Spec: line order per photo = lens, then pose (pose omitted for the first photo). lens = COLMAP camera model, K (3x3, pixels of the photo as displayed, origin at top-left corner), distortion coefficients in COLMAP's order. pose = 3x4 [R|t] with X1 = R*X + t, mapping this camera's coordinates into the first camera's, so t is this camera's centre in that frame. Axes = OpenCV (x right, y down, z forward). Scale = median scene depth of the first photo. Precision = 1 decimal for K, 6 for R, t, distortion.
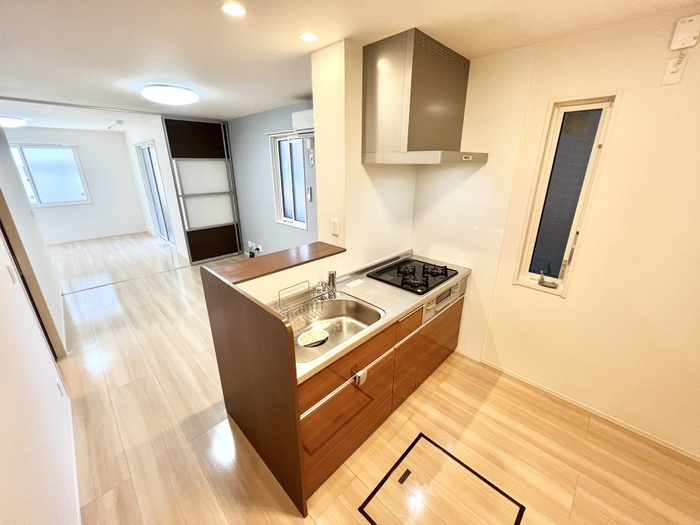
lens RADIAL K [[279.7, 0, 349.5], [0, 279.7, 261.5], [0, 0, 1]] dist [-0.002196, 0.000389]
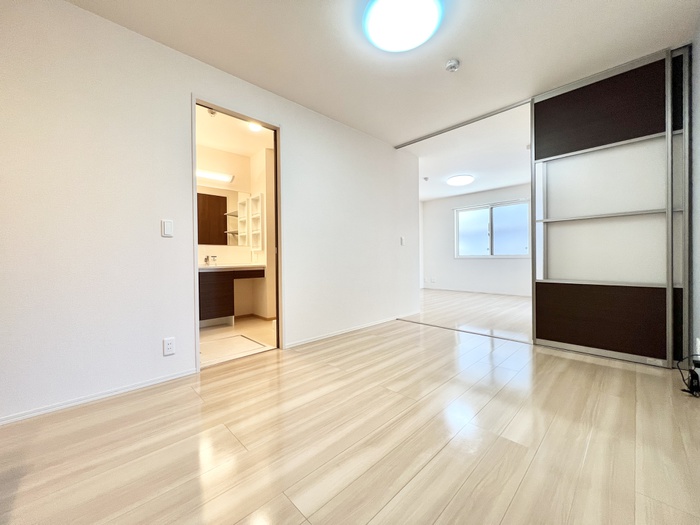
lens RADIAL K [[279.7, 0, 351.1], [0, 279.7, 258.9], [0, 0, 1]] dist [-0.002196, 0.000389]
pose [[-0.028031, 0.009617, -0.999561, -0.004846], [-0.321055, 0.946887, 0.018114, -0.040816], [0.946646, 0.321422, -0.023455, 0.639933]]
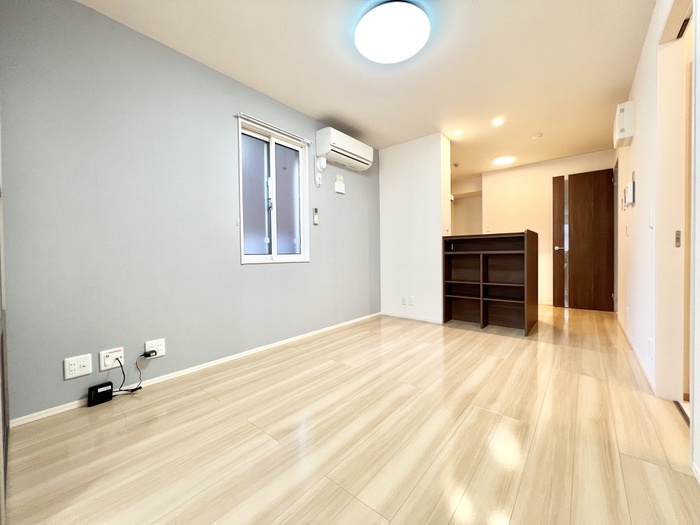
lens RADIAL K [[279.7, 0, 348.7], [0, 279.7, 258.2], [0, 0, 1]] dist [-0.002196, 0.000389]
pose [[-0.077683, -0.009584, 0.996932, -0.787553], [0.342298, 0.938913, 0.035699, -0.095094], [-0.936375, 0.344021, -0.069657, 0.790254]]
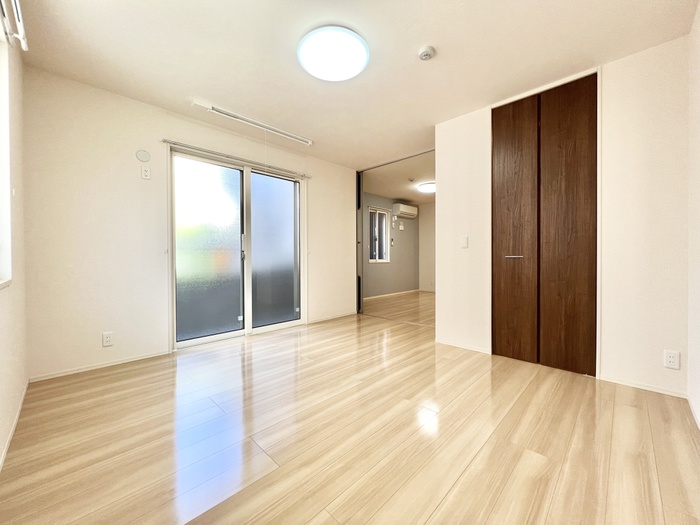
lens RADIAL K [[279.7, 0, 350.3], [0, 279.7, 259.5], [0, 0, 1]] dist [-0.002196, 0.000389]
pose [[0.003905, -0.012213, 0.999918, -1.615132], [0.335575, 0.941958, 0.010194, -0.196020], [-0.942005, 0.335508, 0.007777, 1.013780]]
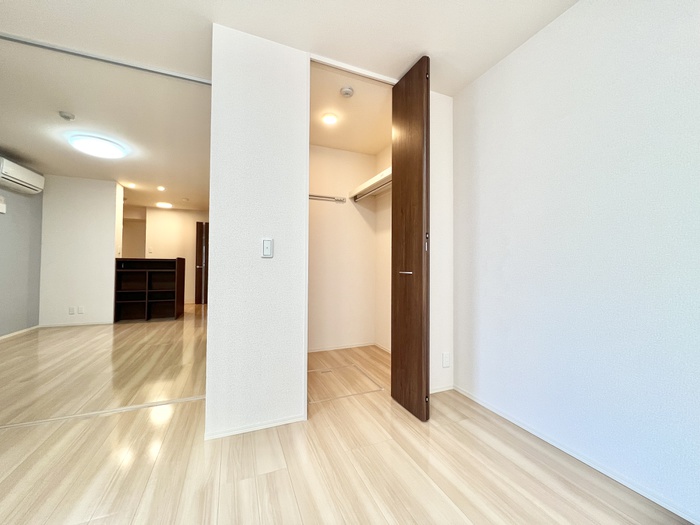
lens RADIAL K [[279.7, 0, 350.2], [0, 279.7, 261.9], [0, 0, 1]] dist [-0.002196, 0.000389]
pose [[-0.923730, -0.004069, 0.383023, -1.232645], [0.116740, 0.949382, 0.291625, -0.219783], [-0.364822, 0.314097, -0.876498, 1.063772]]
